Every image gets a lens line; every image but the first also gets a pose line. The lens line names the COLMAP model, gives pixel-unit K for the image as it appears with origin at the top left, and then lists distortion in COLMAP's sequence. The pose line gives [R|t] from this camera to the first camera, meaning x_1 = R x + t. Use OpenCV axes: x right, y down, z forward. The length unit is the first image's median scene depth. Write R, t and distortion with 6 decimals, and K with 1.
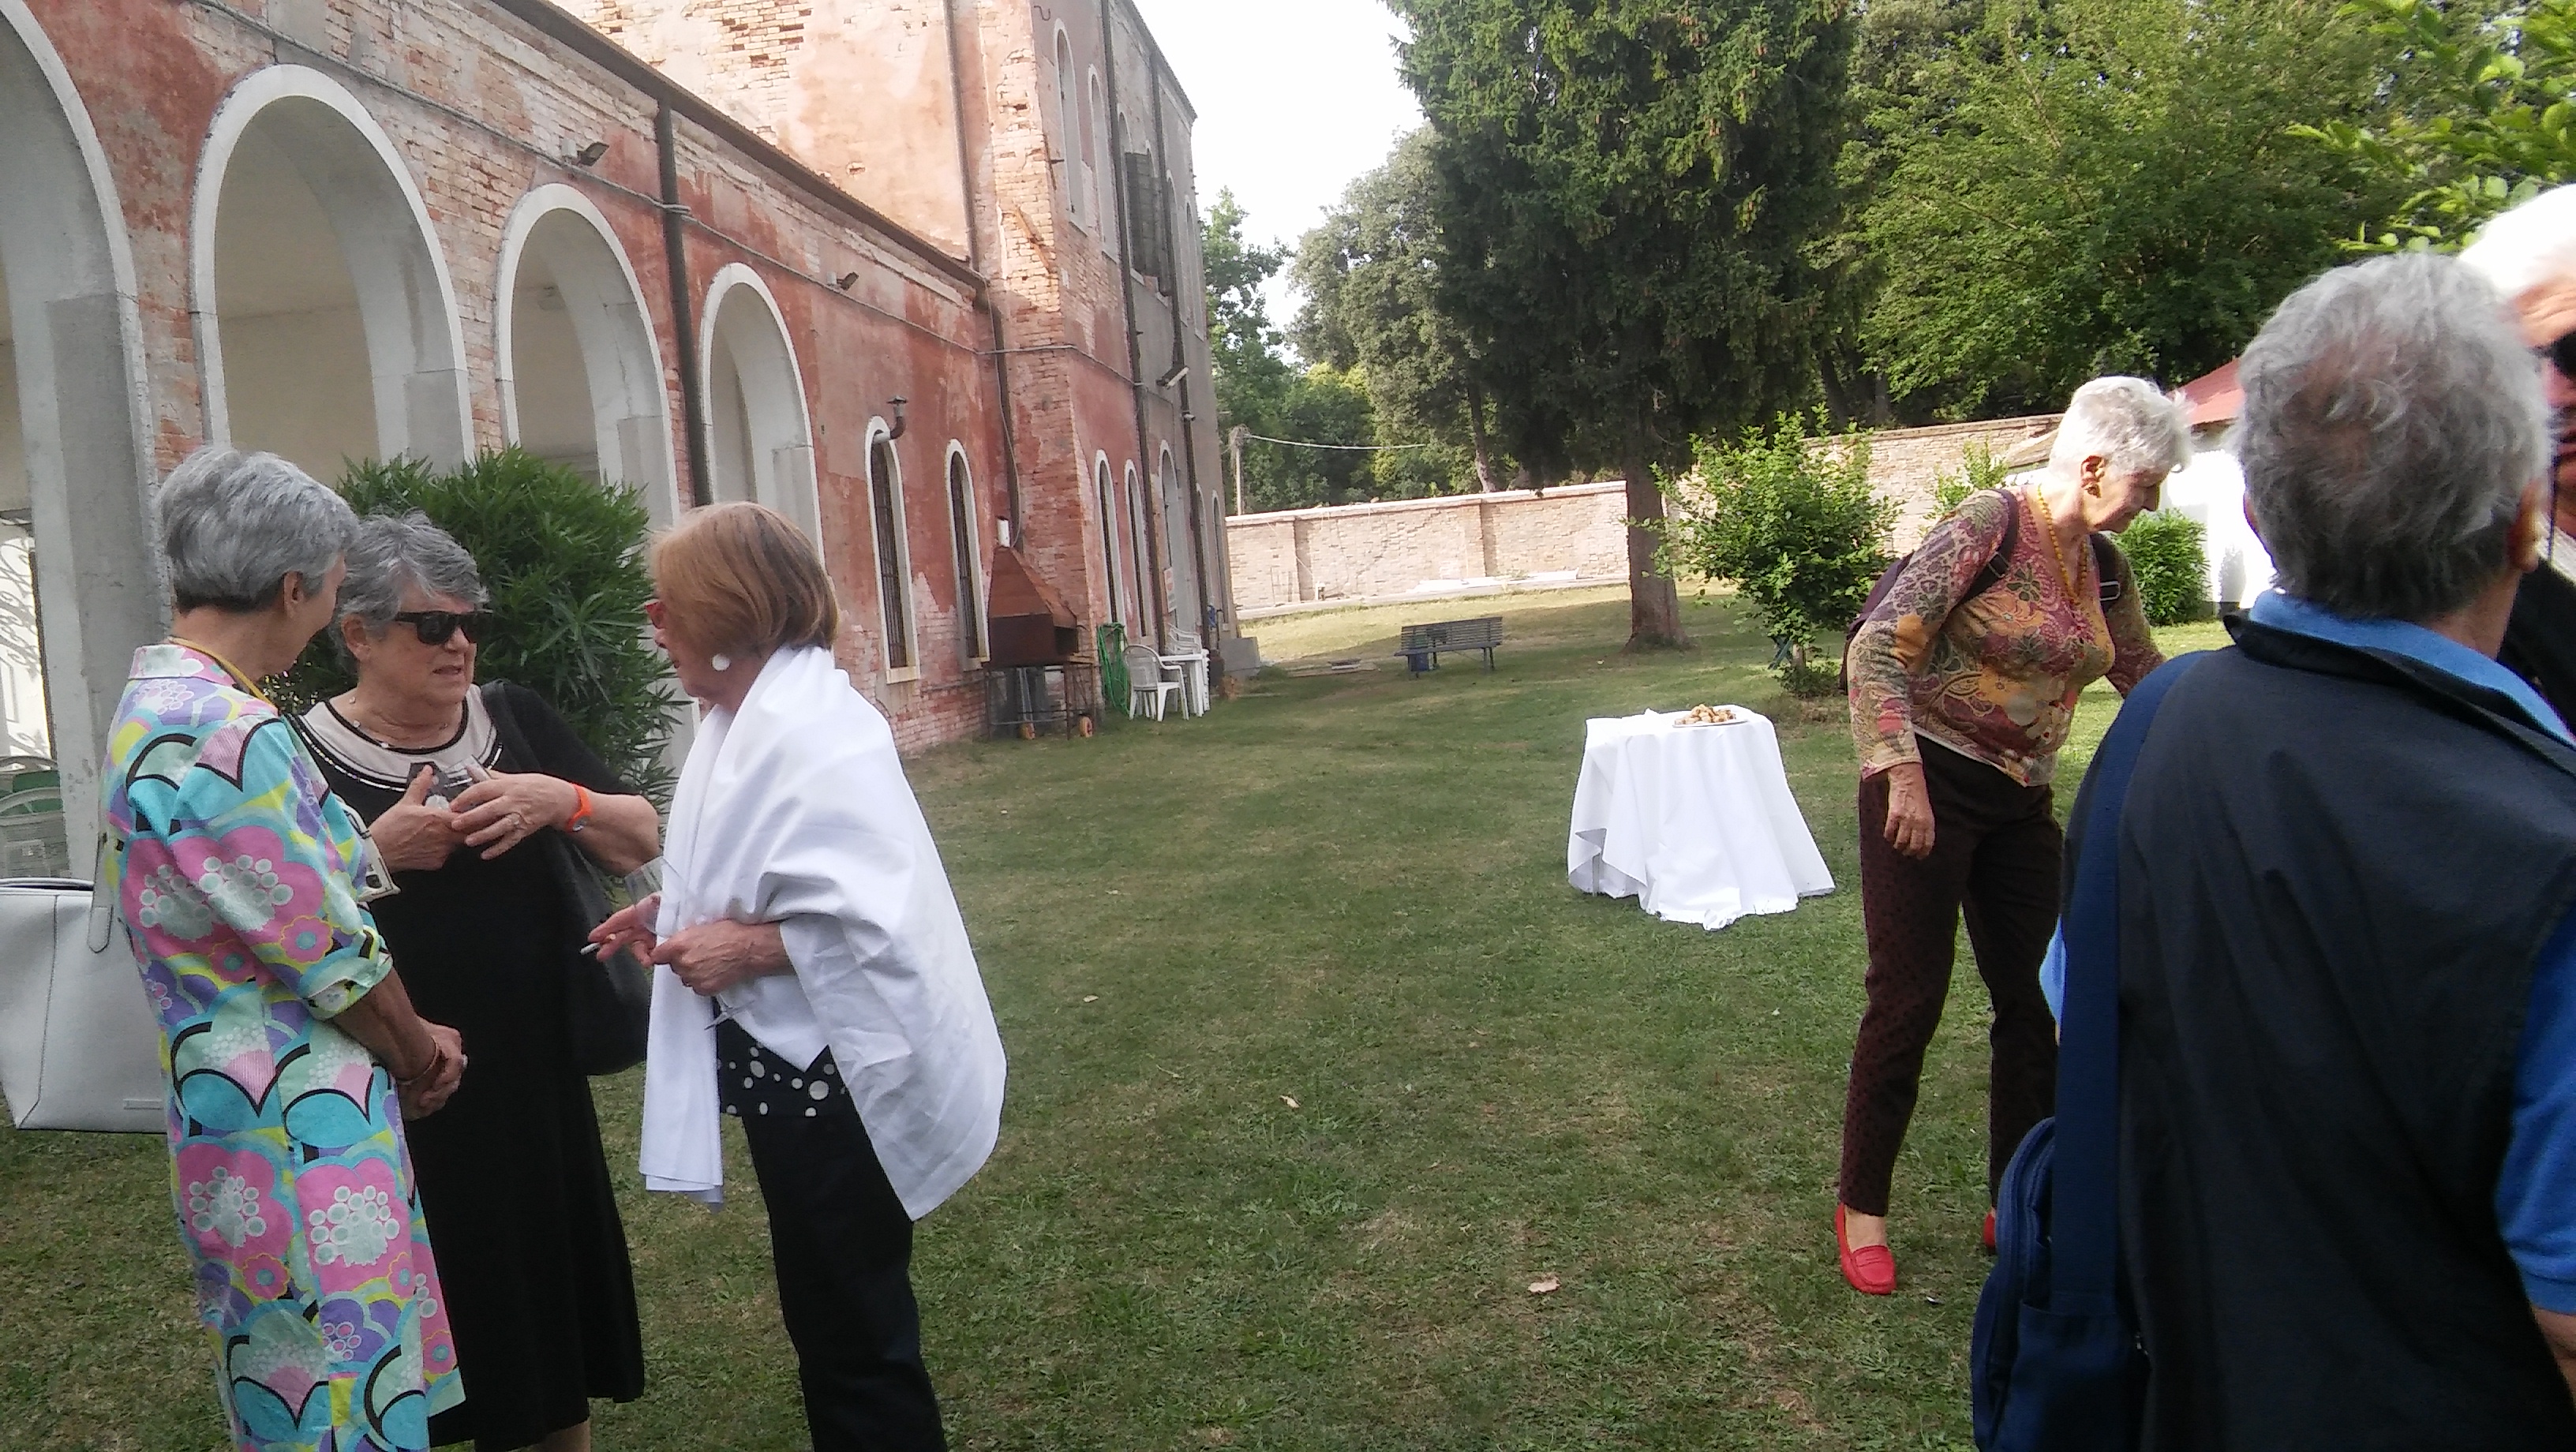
lens RADIAL K [[2231.3, 0, 1288.0], [0, 2231.3, 726.0], [0, 0, 1]] dist [0.126642, 0.003854]
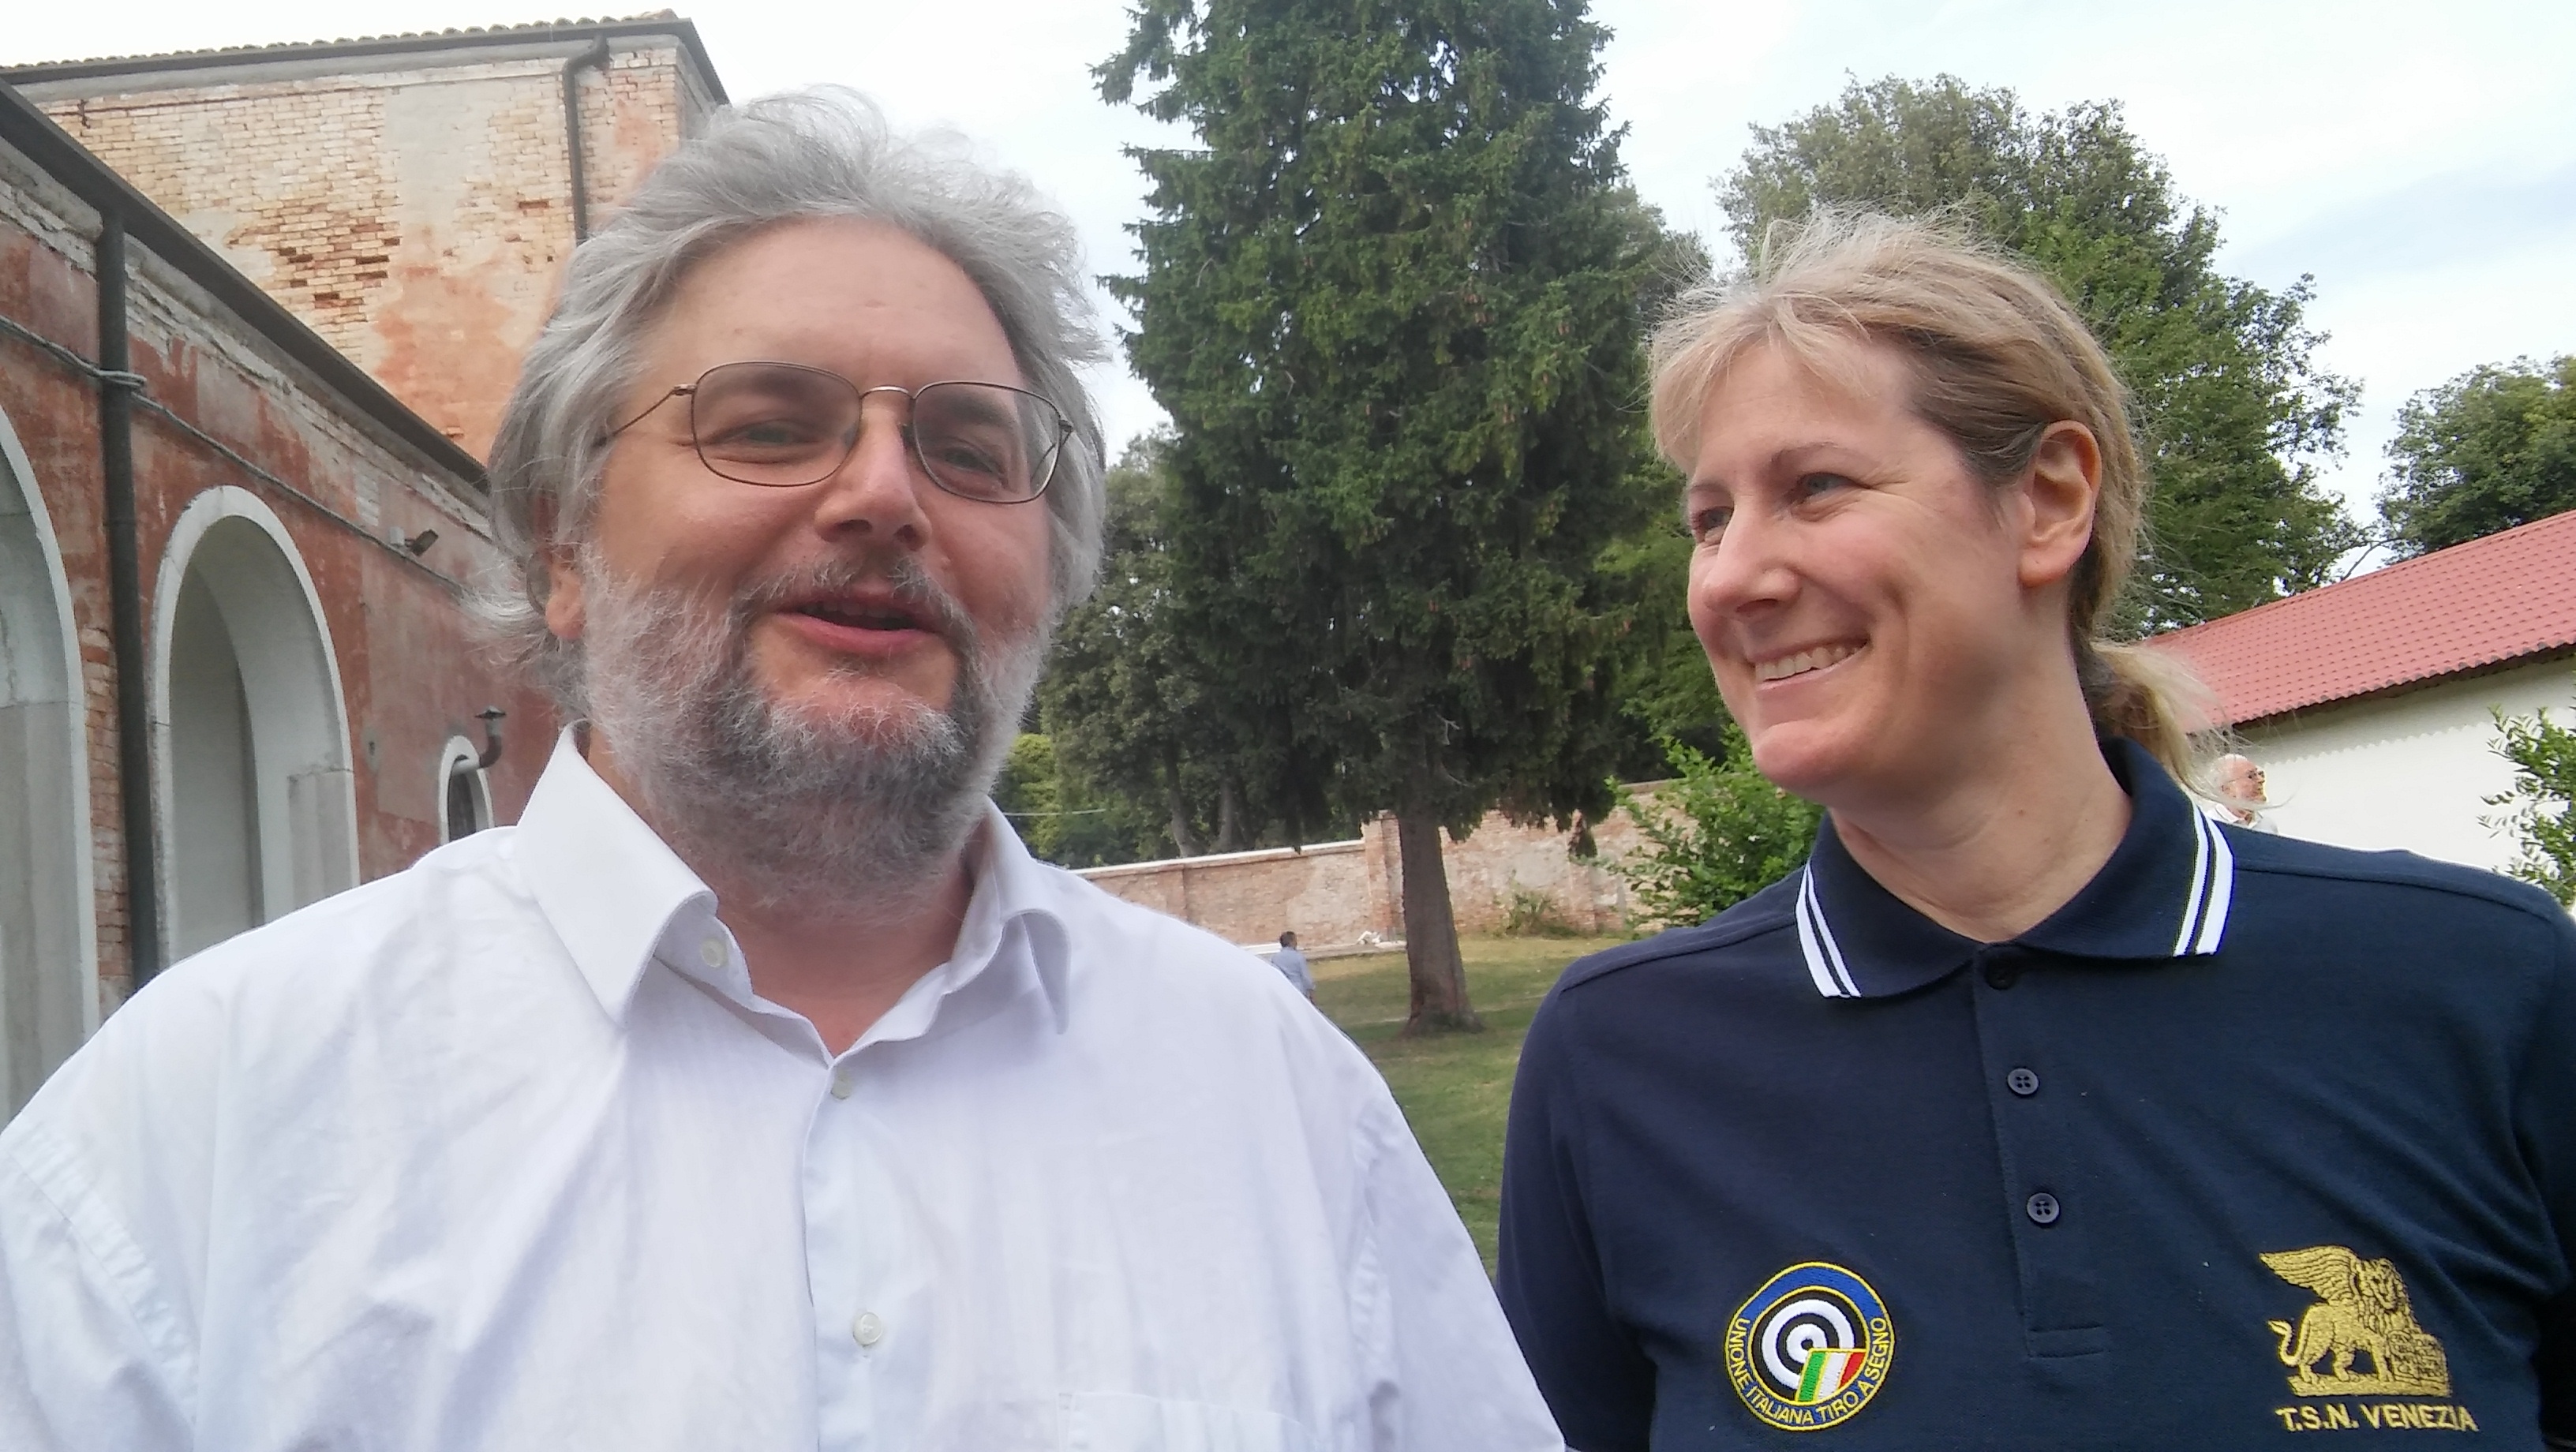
lens RADIAL K [[2254.7, 0, 1276.3], [0, 2254.7, 683.5], [0, 0, 1]] dist [0.114837, -0.208197]
pose [[0.988466, -0.003771, 0.151394, -0.028012], [0.031757, 0.982624, -0.182872, -0.011035], [-0.148073, 0.185571, 0.971410, 0.194005]]
